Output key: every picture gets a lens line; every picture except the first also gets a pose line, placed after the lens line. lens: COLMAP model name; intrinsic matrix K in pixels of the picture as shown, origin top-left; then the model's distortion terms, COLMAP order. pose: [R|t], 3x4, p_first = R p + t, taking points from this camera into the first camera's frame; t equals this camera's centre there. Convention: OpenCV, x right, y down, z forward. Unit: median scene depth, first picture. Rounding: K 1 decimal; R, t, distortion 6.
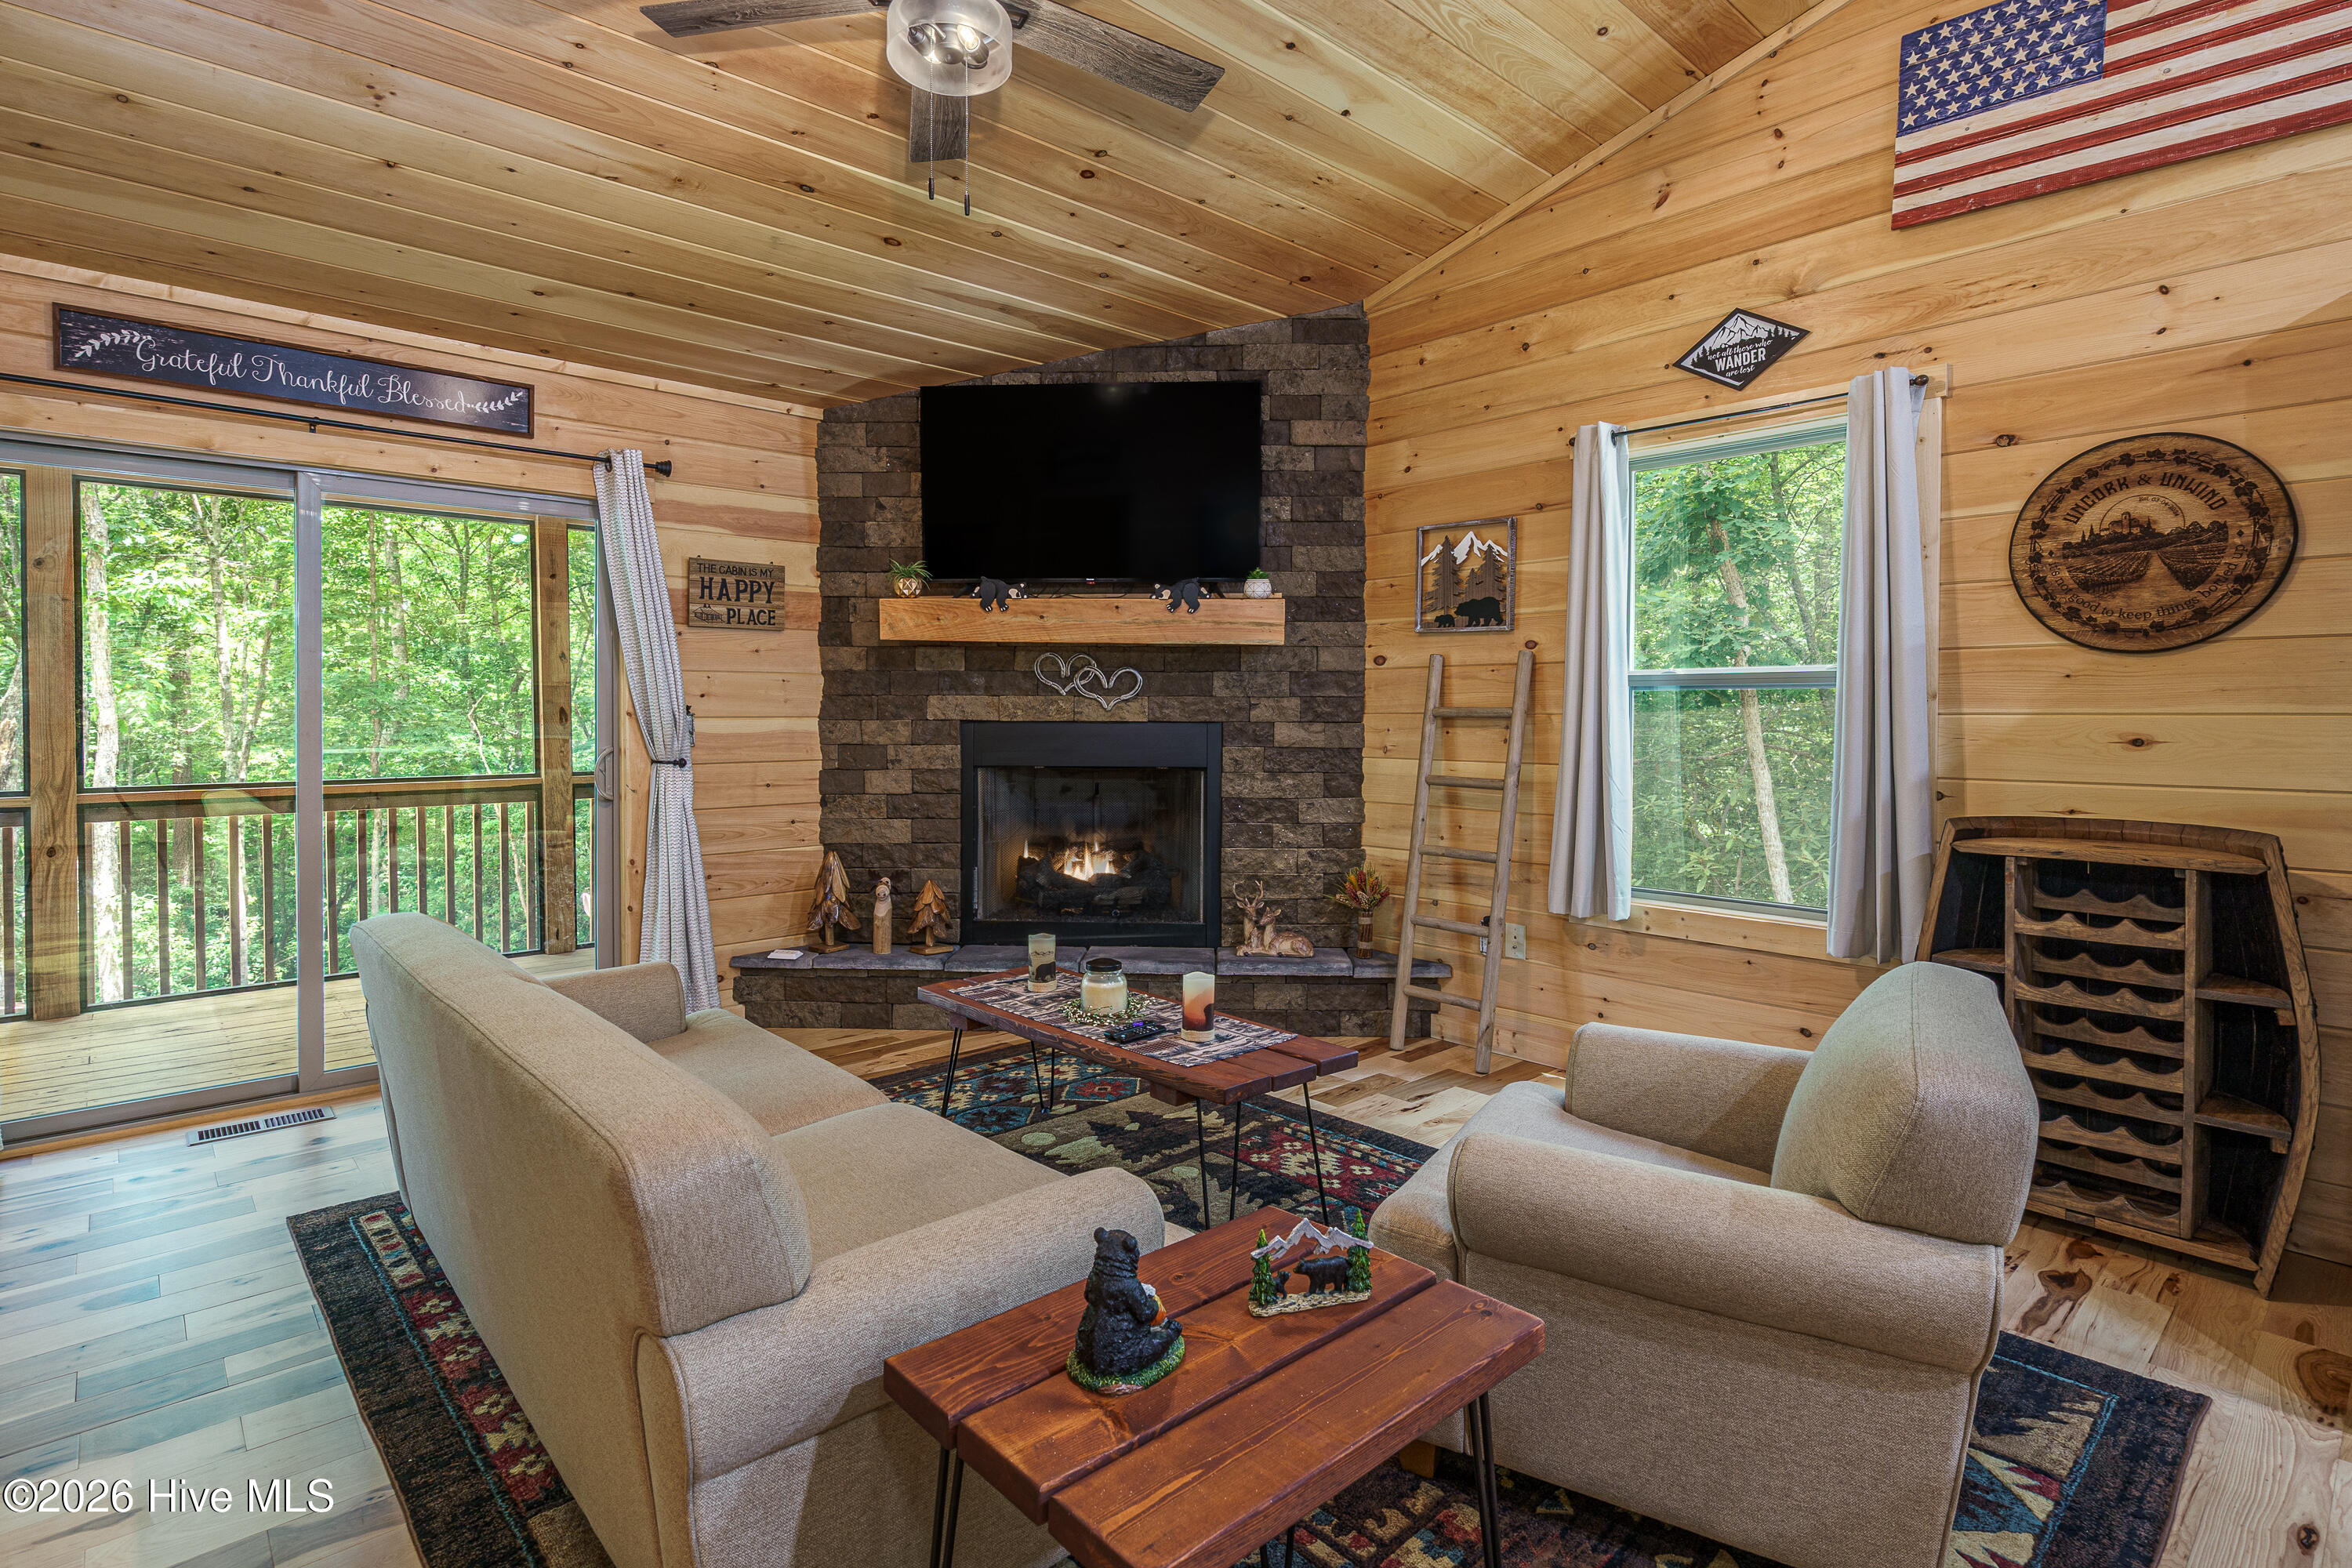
lens RADIAL K [[1154.3, 0, 1115.4], [0, 1154.3, 726.5], [0, 0, 1]] dist [-0.006357, 0.006459]
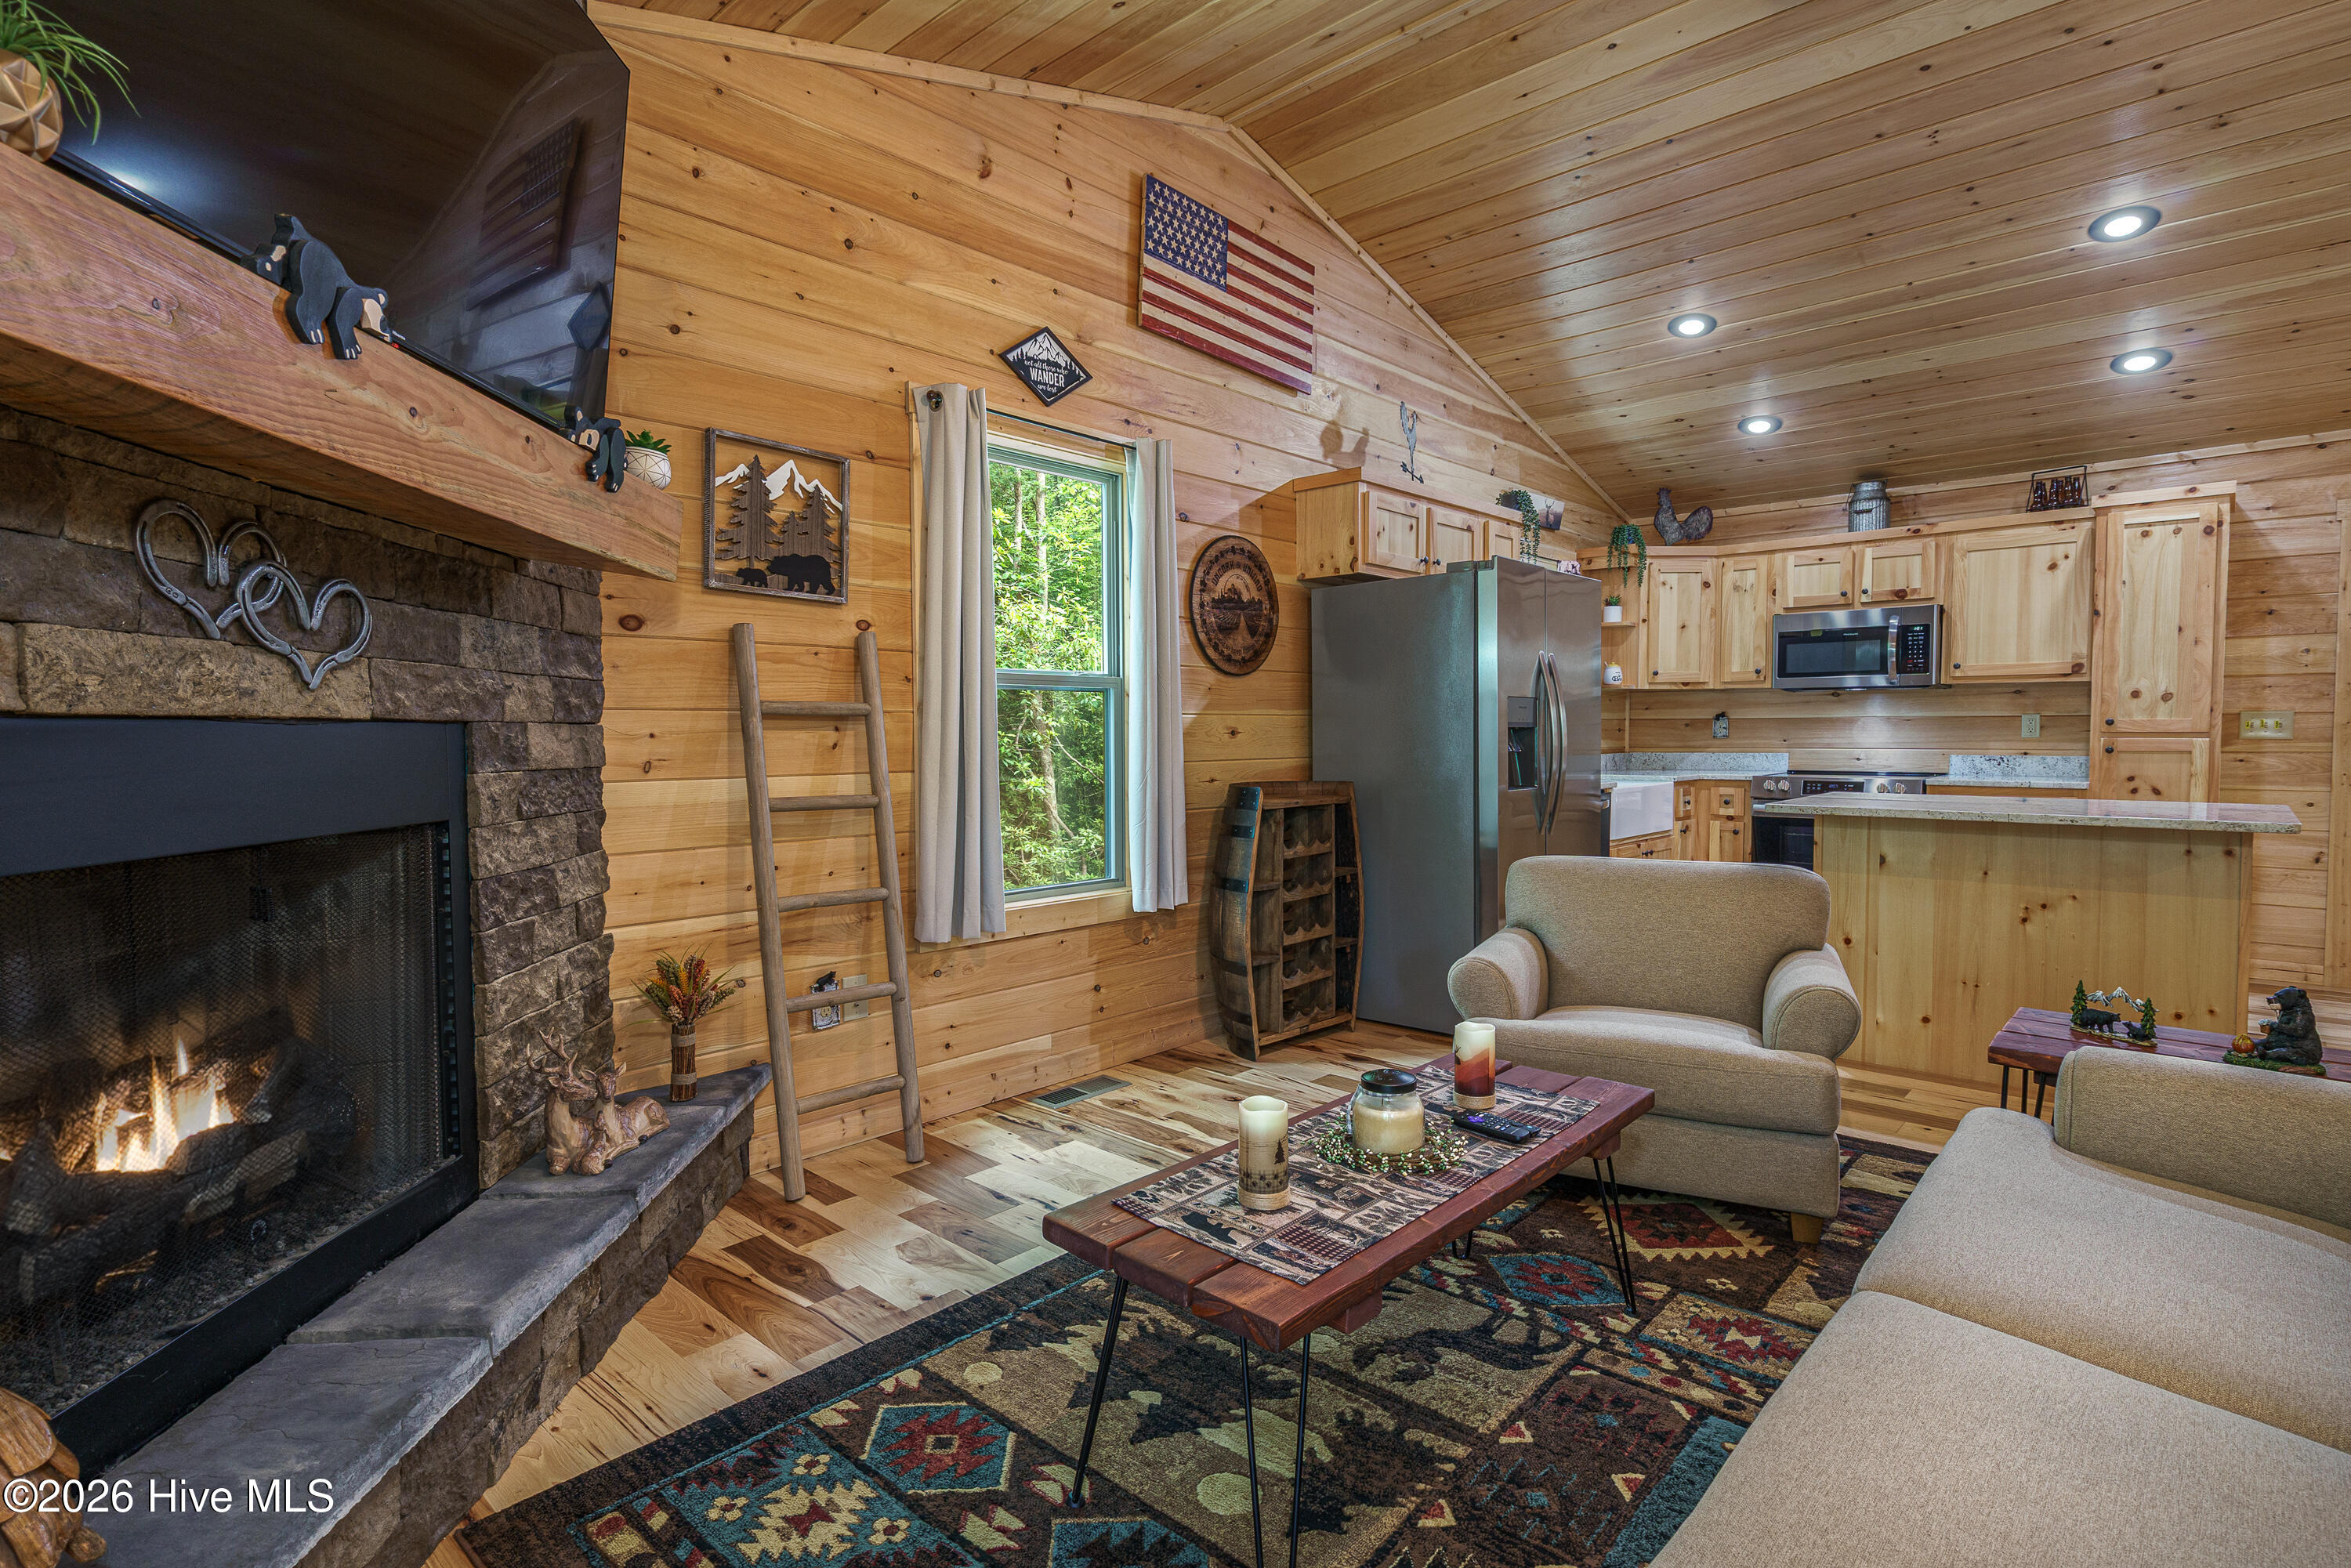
lens RADIAL K [[1153.8, 0, 1194.9], [0, 1153.8, 780.9], [0, 0, 1]] dist [-0.006357, 0.006459]
pose [[-0.105994, -0.045427, 0.993329, -0.447481], [0.013372, 0.998800, 0.047104, 0.002932], [-0.994277, 0.018275, -0.105260, 0.814652]]
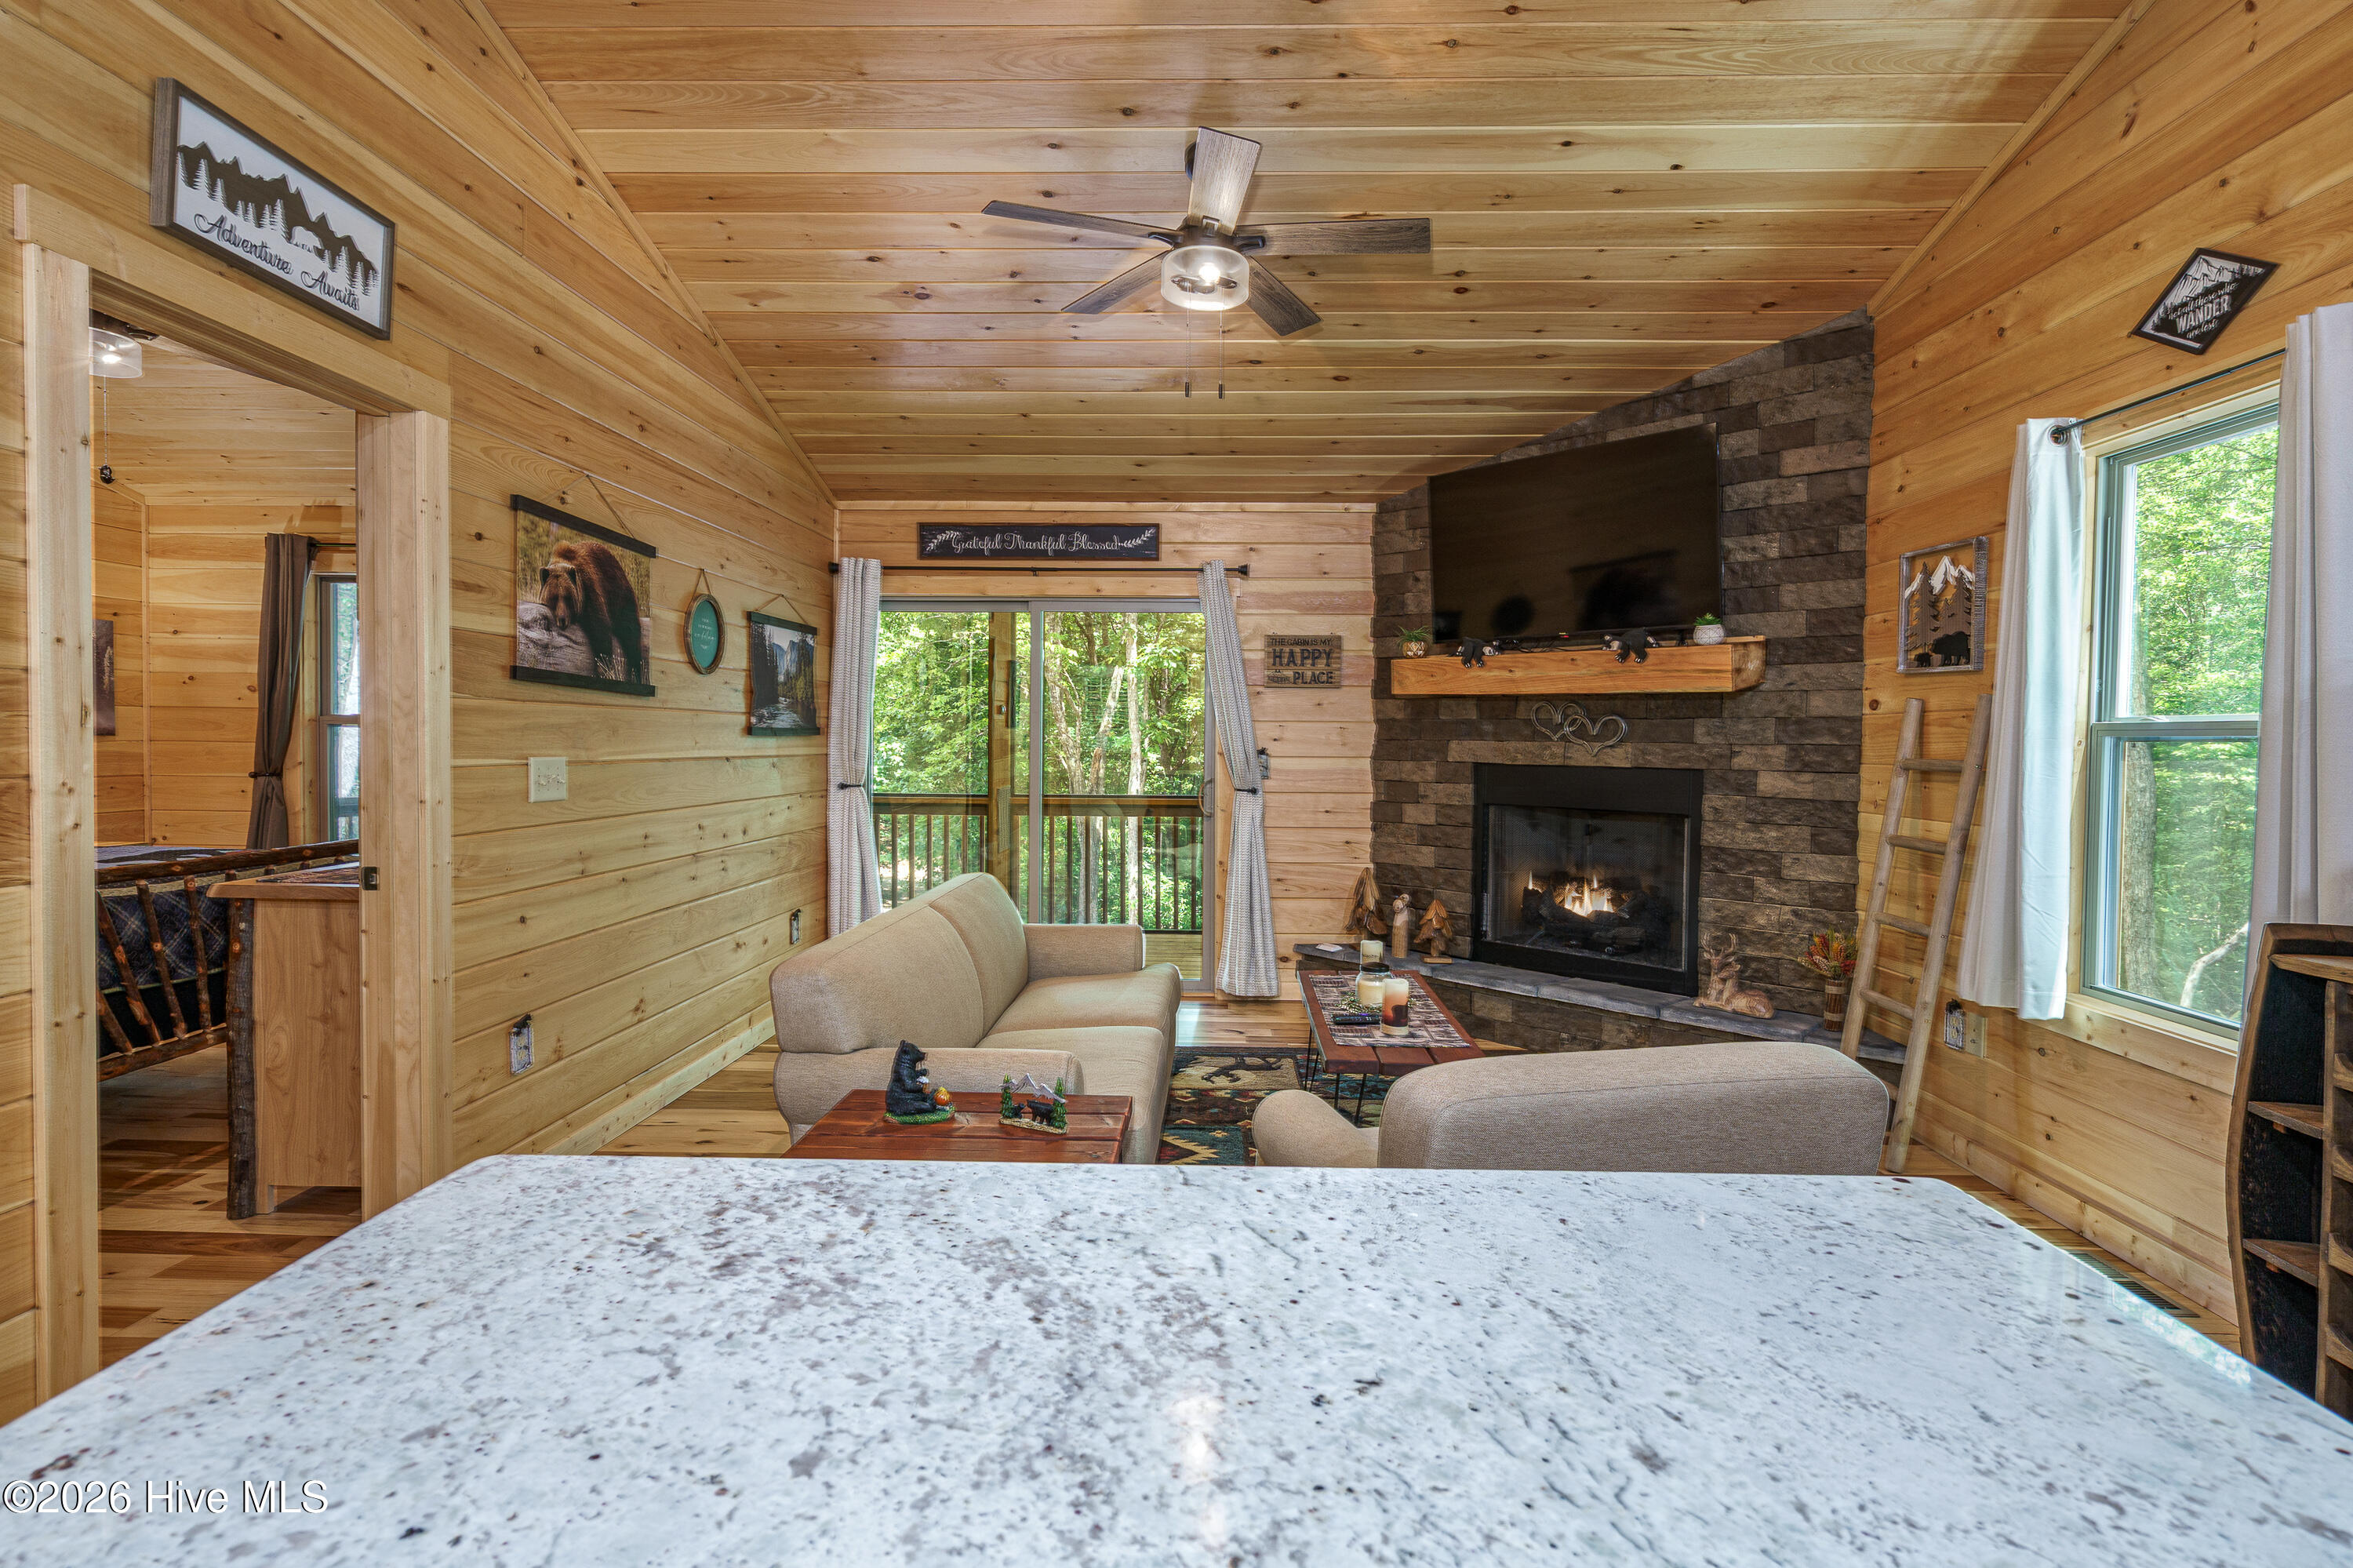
lens RADIAL K [[1154.9, 0, 1182.4], [0, 1154.9, 765.6], [0, 0, 1]] dist [-0.006357, 0.006459]
pose [[0.727830, 0.020426, -0.685453, 0.481133], [-0.015535, 0.999791, 0.013297, -0.014478], [0.685581, 0.000970, 0.727995, -0.021836]]
